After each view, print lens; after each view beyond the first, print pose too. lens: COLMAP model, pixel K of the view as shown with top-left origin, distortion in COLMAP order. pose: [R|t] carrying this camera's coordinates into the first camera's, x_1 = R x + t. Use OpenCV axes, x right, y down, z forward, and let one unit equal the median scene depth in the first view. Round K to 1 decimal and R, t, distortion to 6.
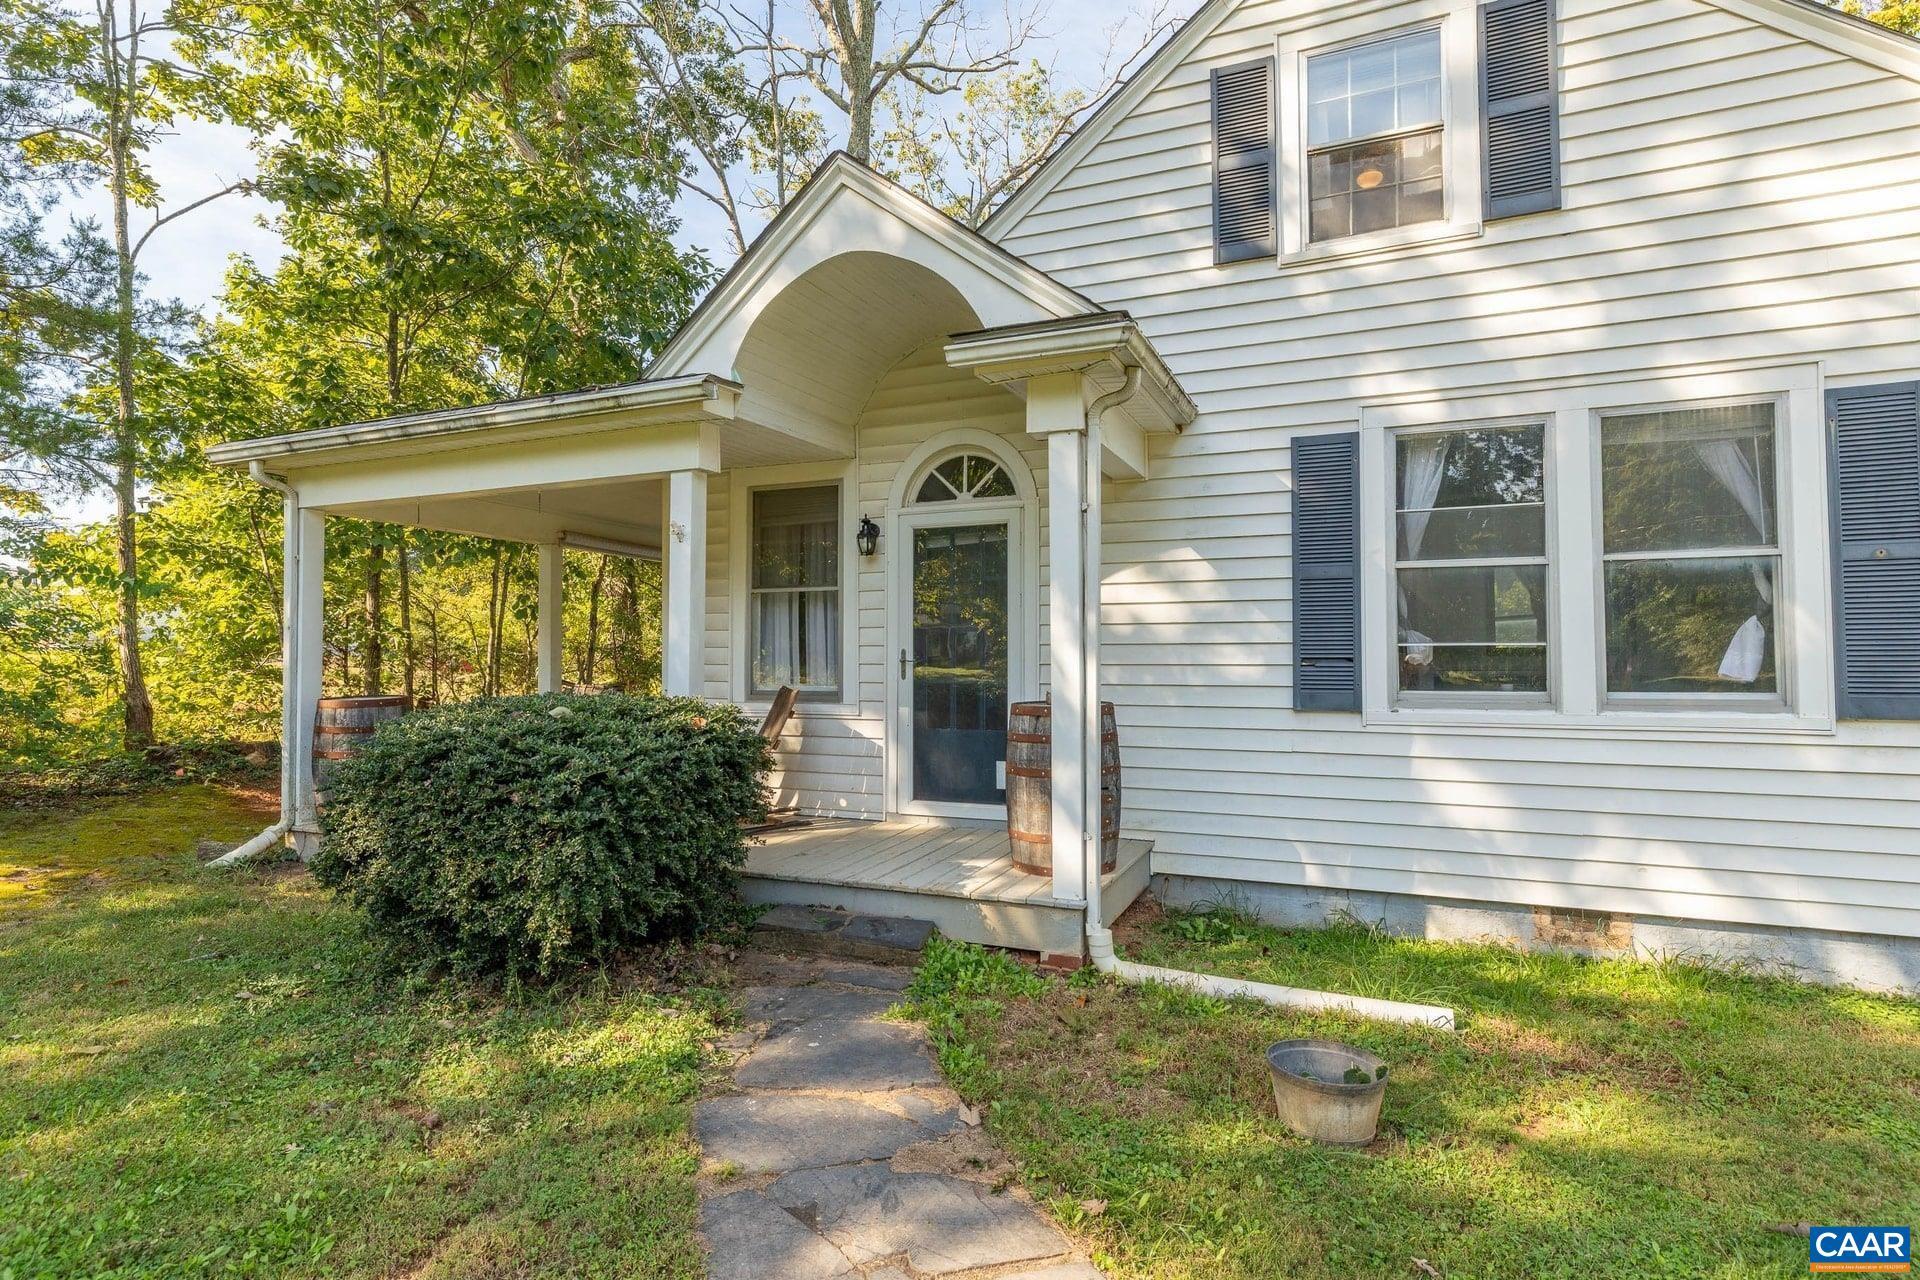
lens RADIAL K [[1016.8, 0, 960.0], [0, 1016.8, 640.0], [0, 0, 1]] dist [0.002541, 0.000767]
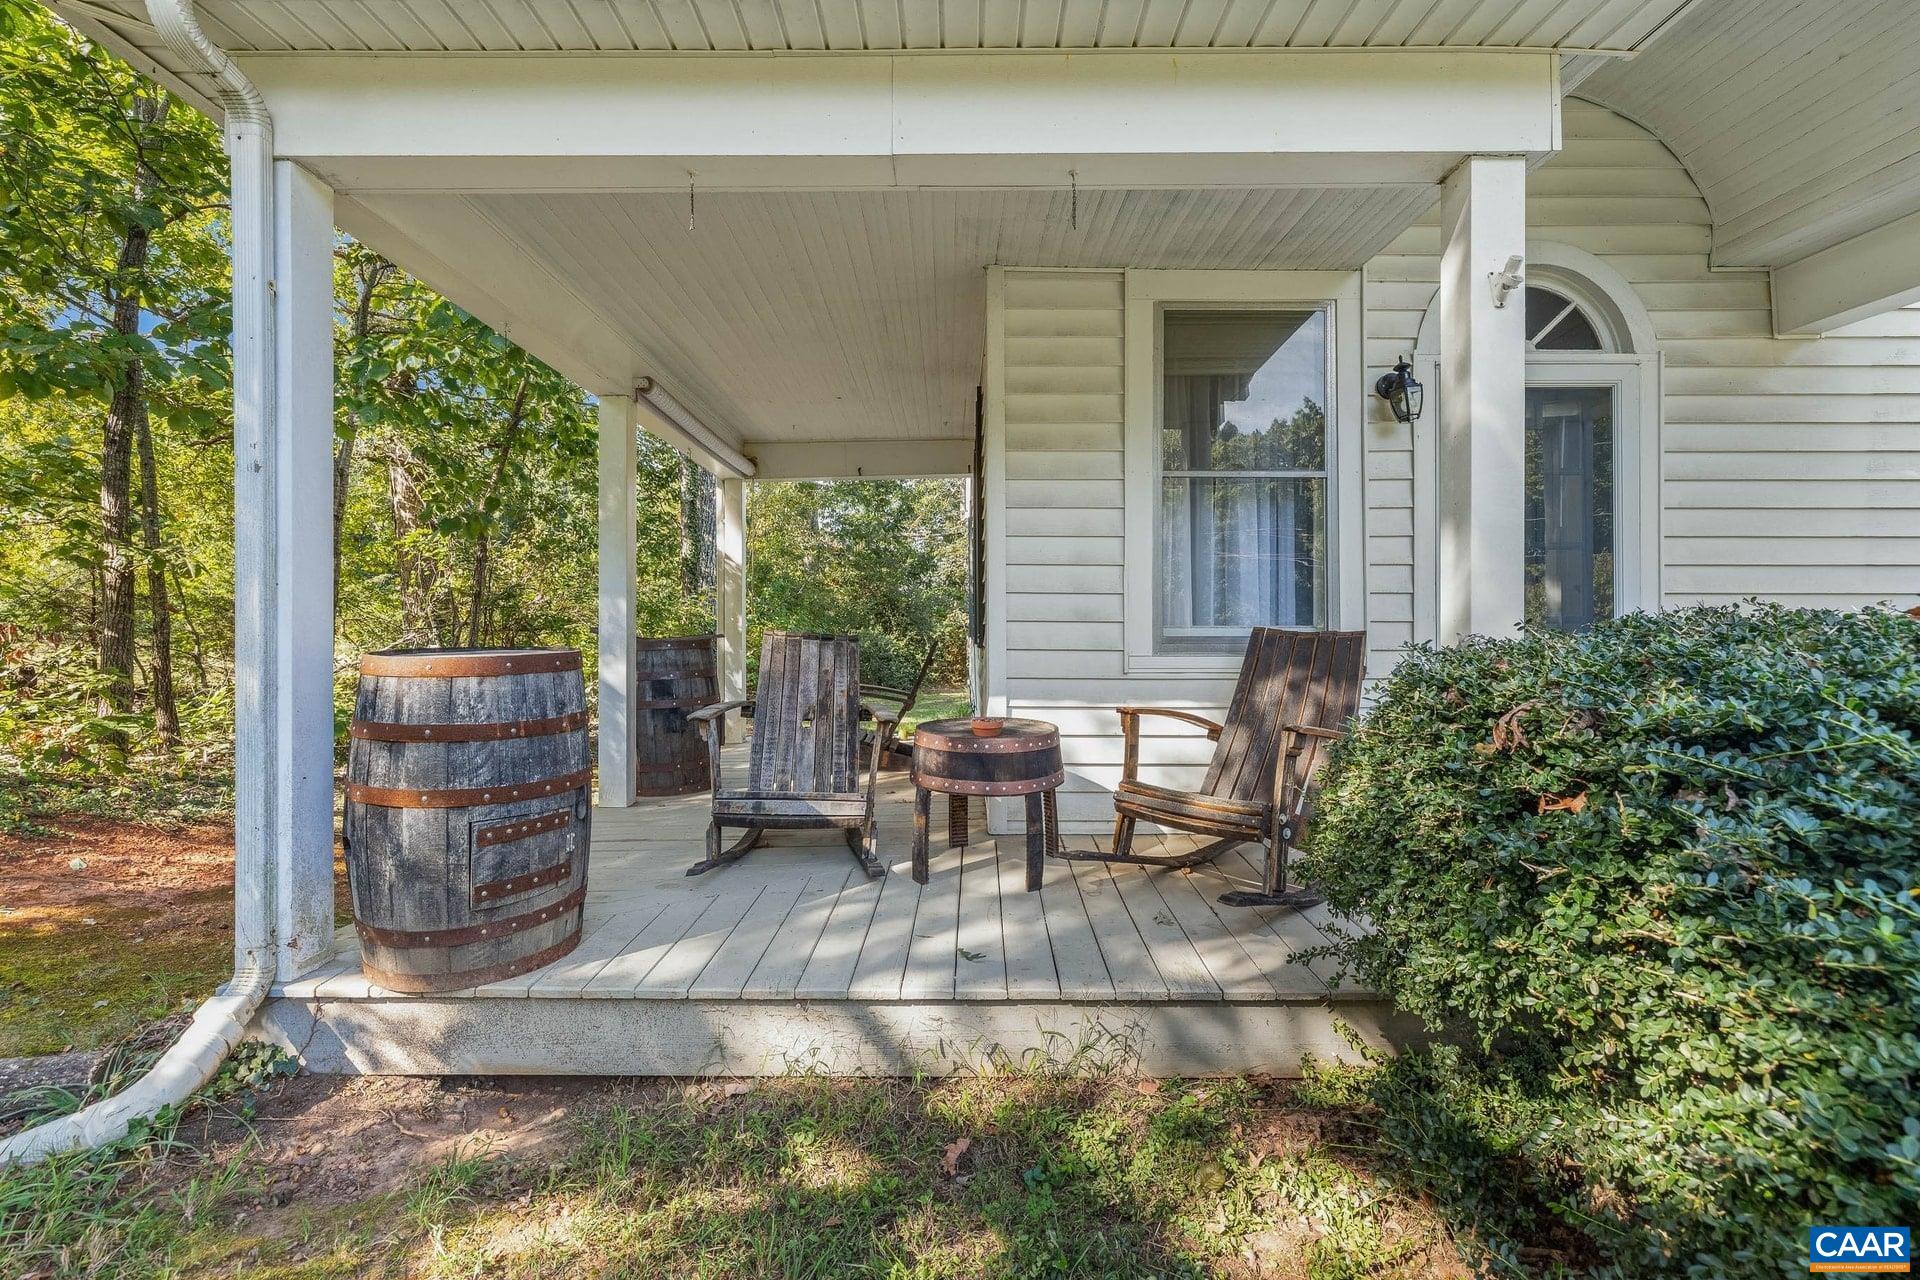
lens RADIAL K [[843.1, 0, 960.0], [0, 843.1, 640.0], [0, 0, 1]] dist [0.001546, 0.000188]
pose [[0.917633, -0.001993, 0.397424, -0.715652], [-0.008432, 0.999665, 0.024483, 0.055312], [-0.397339, -0.025818, 0.917309, 0.797162]]
